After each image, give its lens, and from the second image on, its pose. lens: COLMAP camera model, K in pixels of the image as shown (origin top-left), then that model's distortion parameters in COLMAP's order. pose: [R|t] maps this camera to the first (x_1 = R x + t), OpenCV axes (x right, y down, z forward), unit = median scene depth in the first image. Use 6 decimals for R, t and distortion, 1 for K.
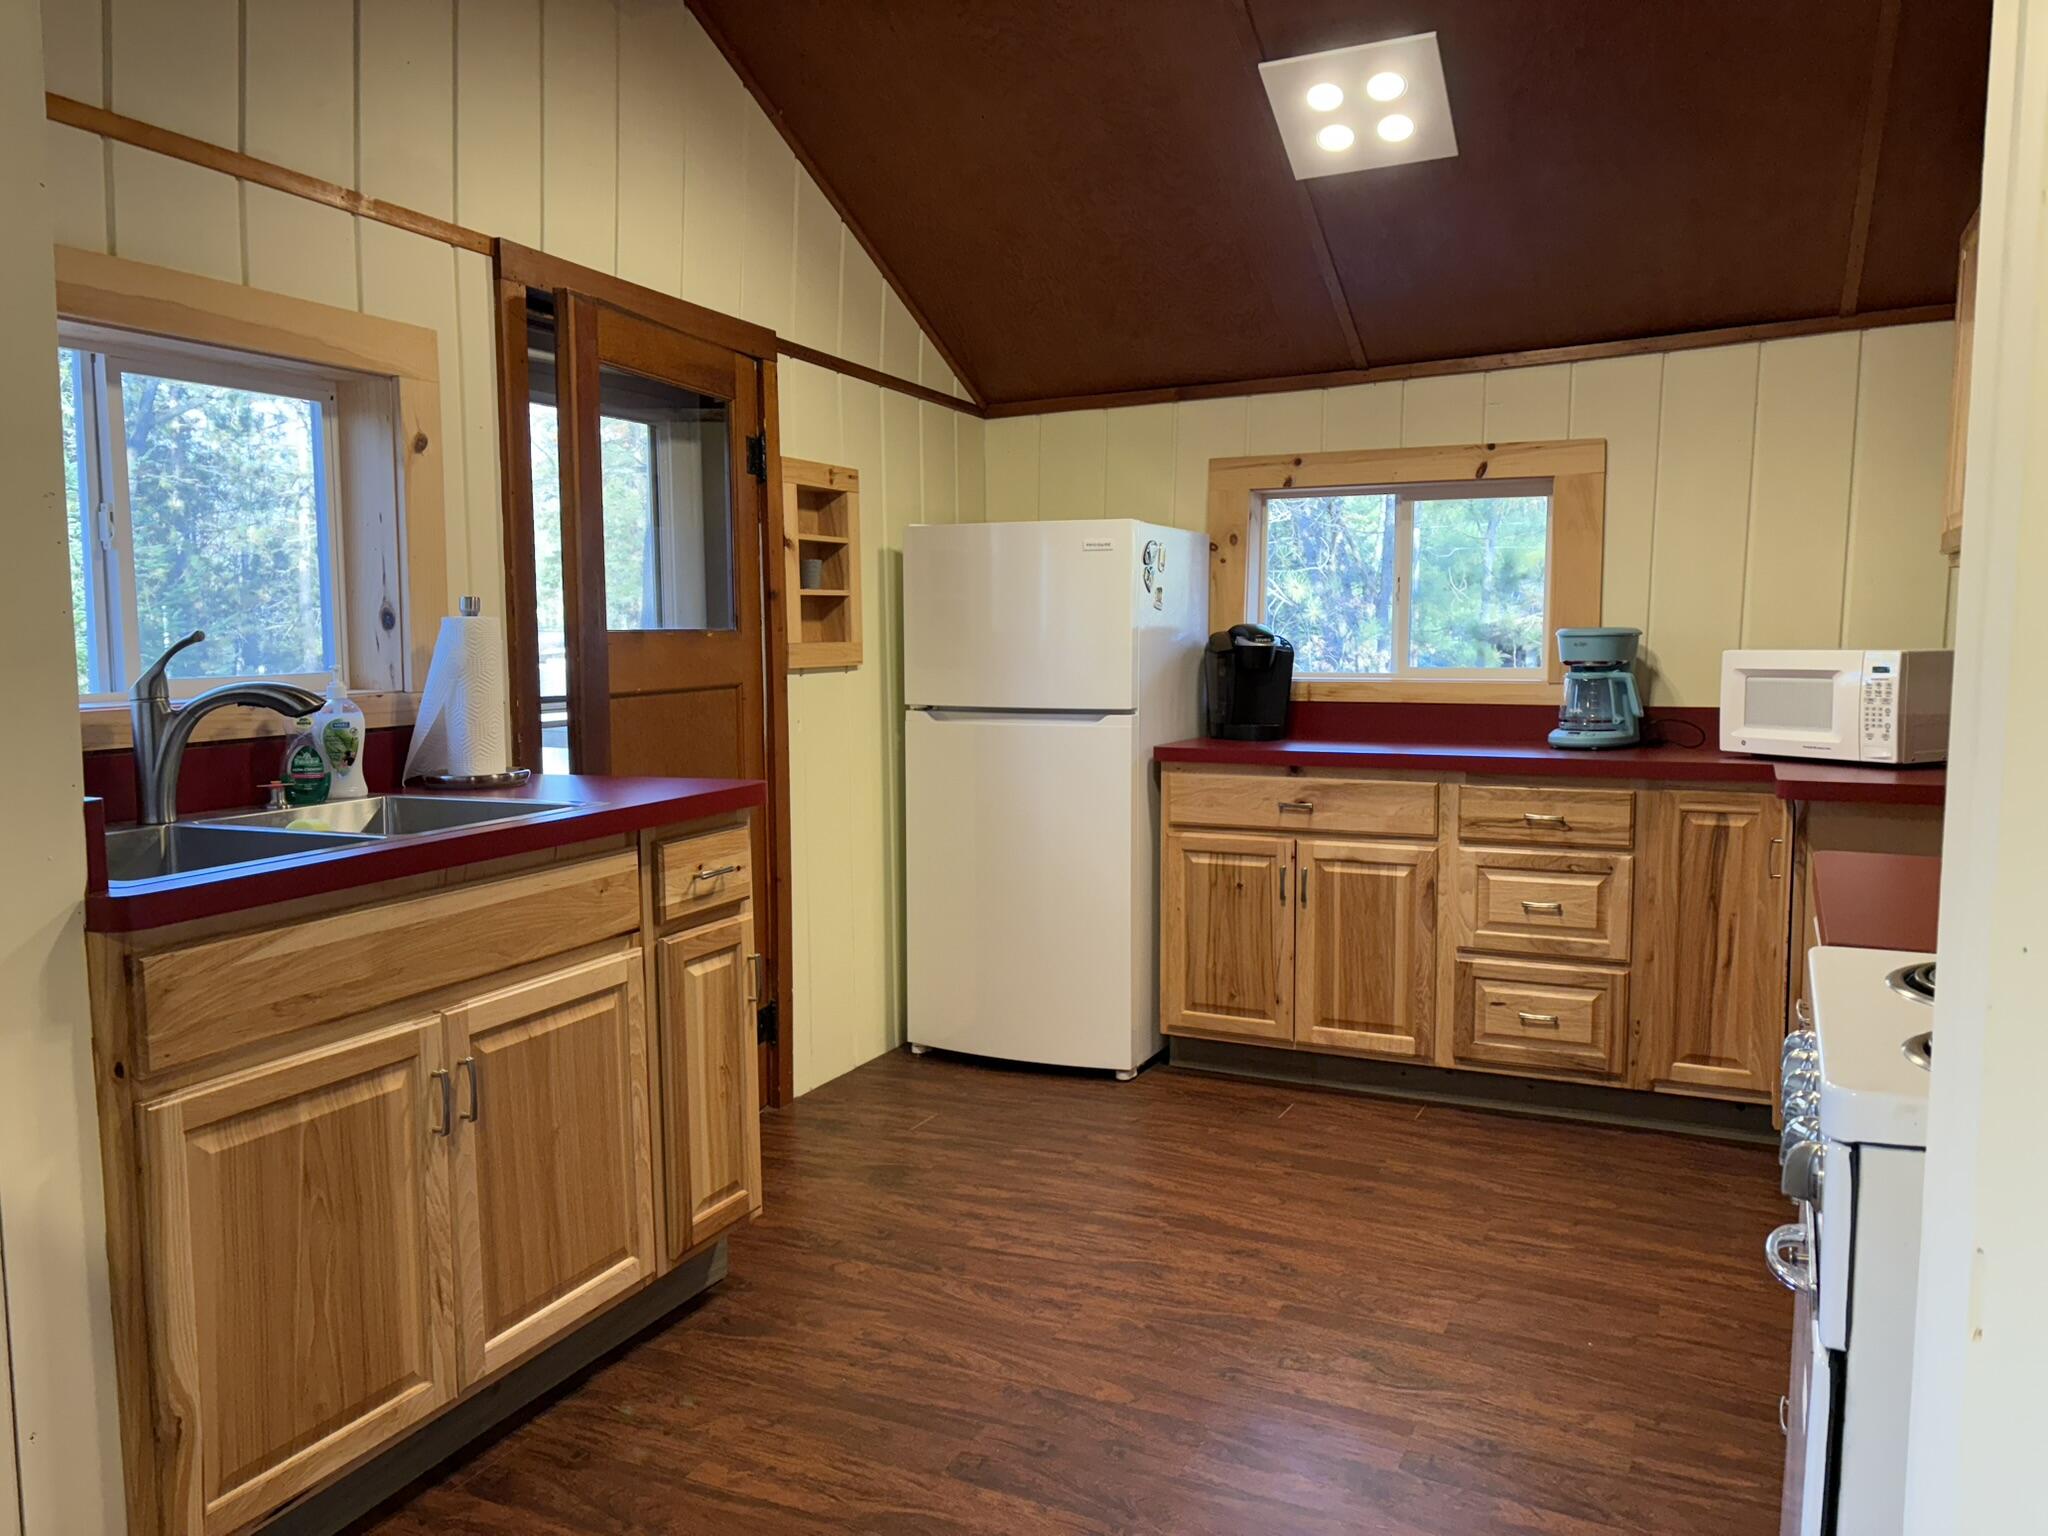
lens RADIAL K [[1521.0, 0, 1021.3], [0, 1521.0, 778.8], [0, 0, 1]] dist [0.031806, -0.001869]
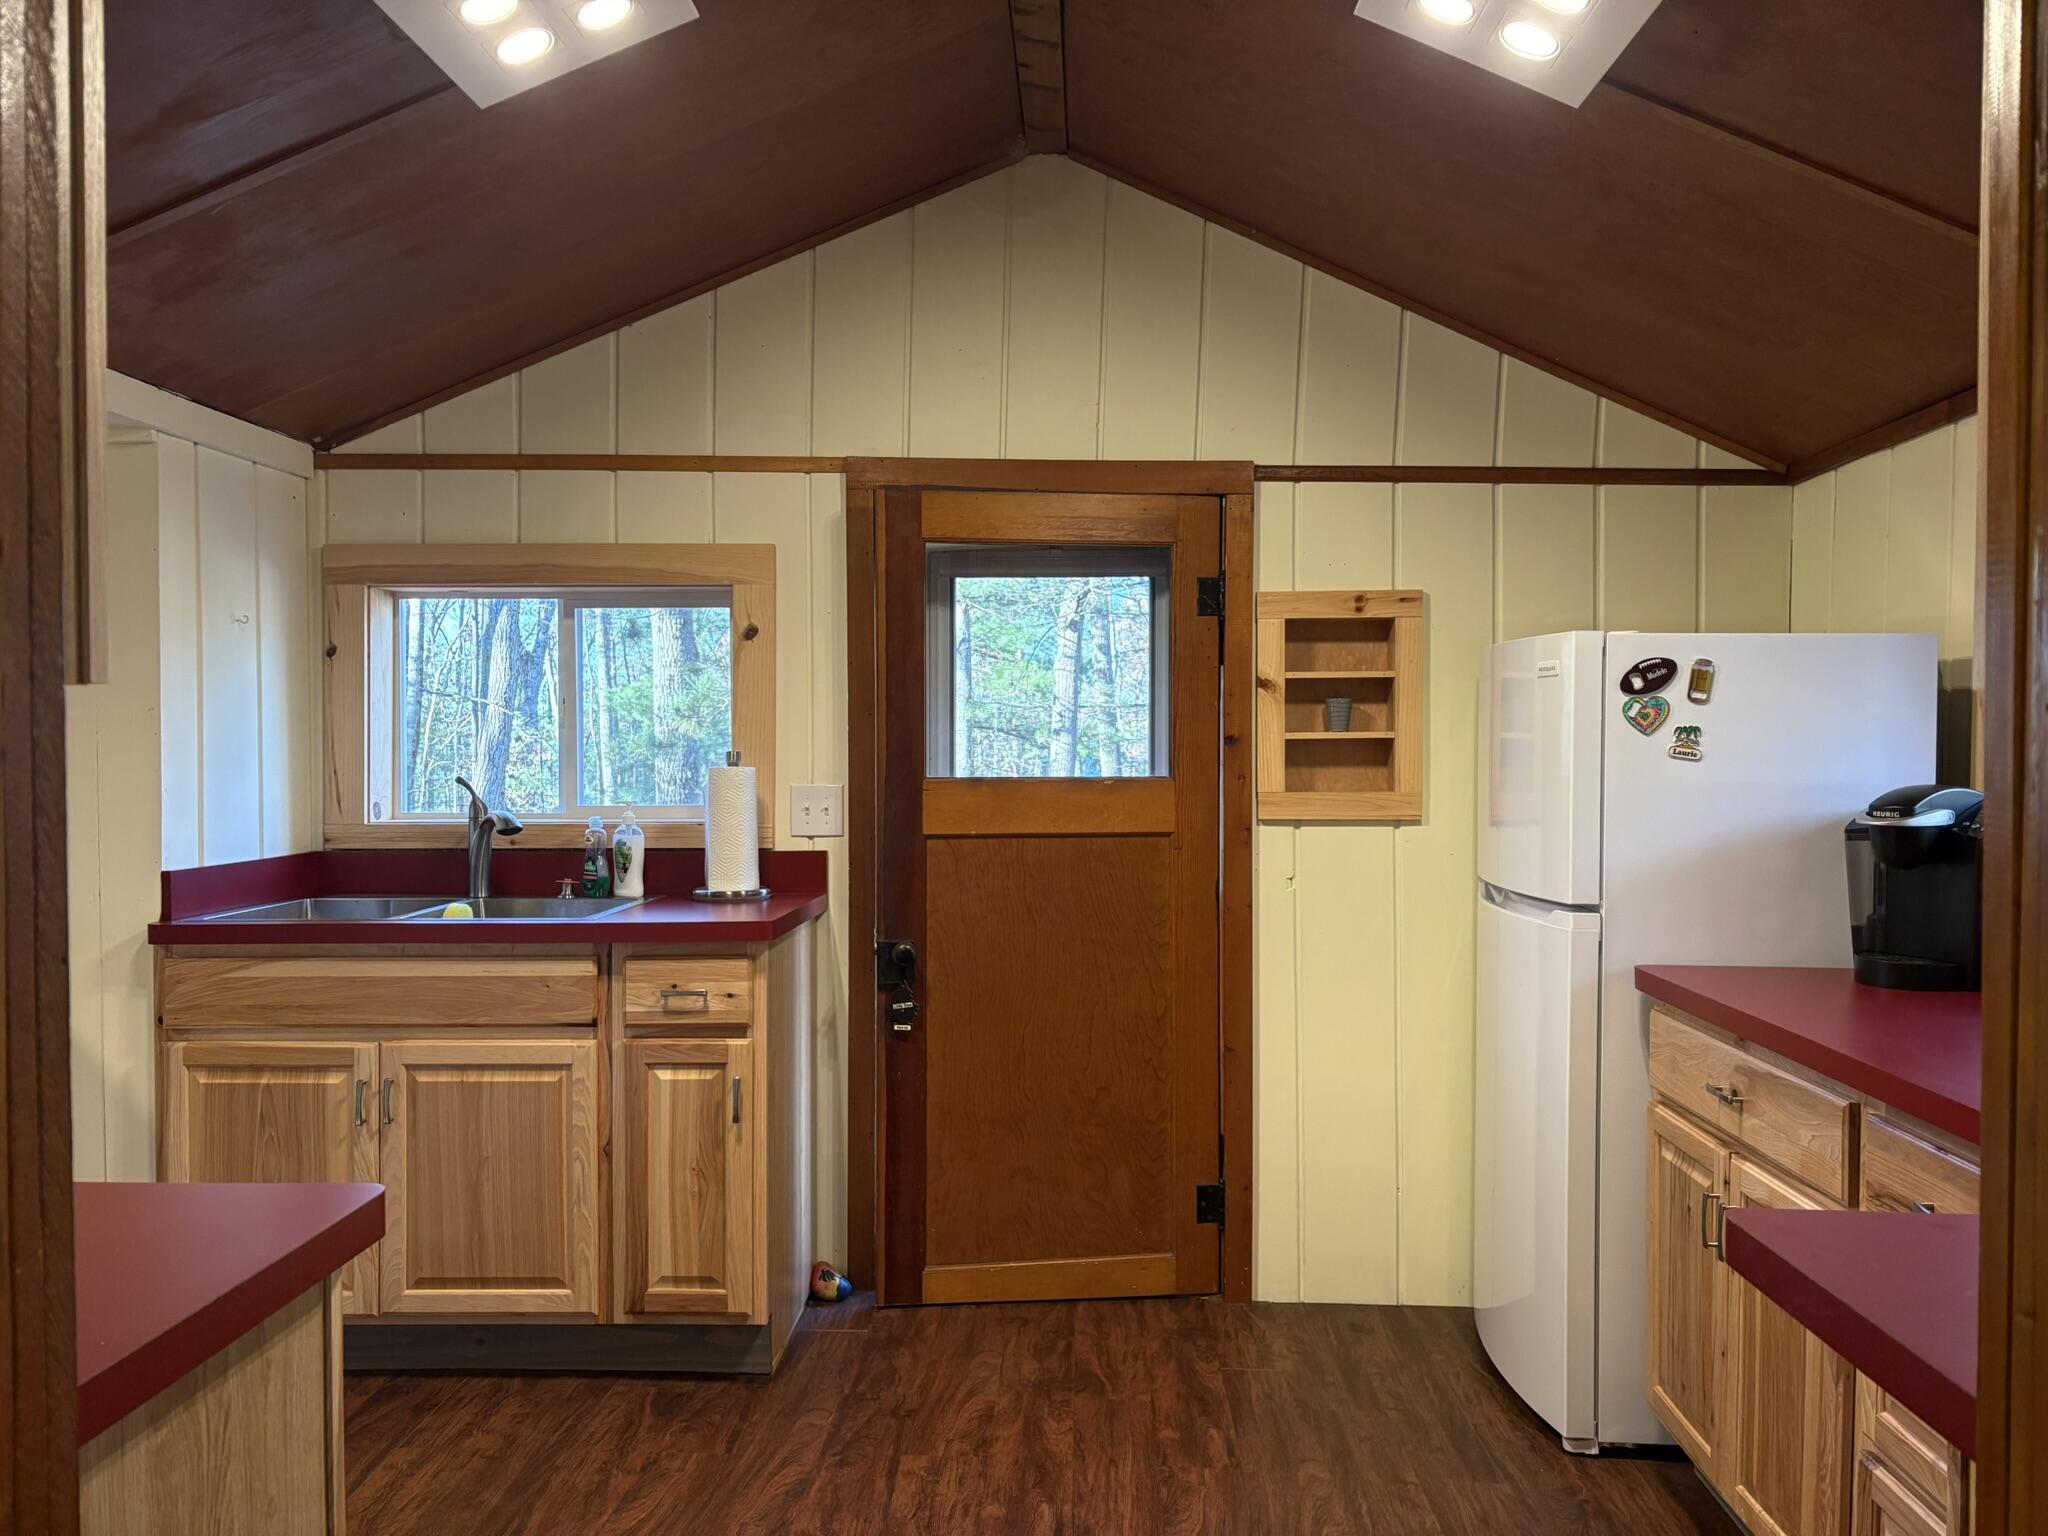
lens RADIAL K [[1557.4, 0, 1027.1], [0, 1557.4, 756.9], [0, 0, 1]] dist [0.023920, 0.017025]
pose [[0.390407, 0.019505, -0.920436, 0.947221], [-0.094787, 0.995314, -0.019113, -0.114386], [0.915750, 0.094707, 0.390426, 0.730958]]
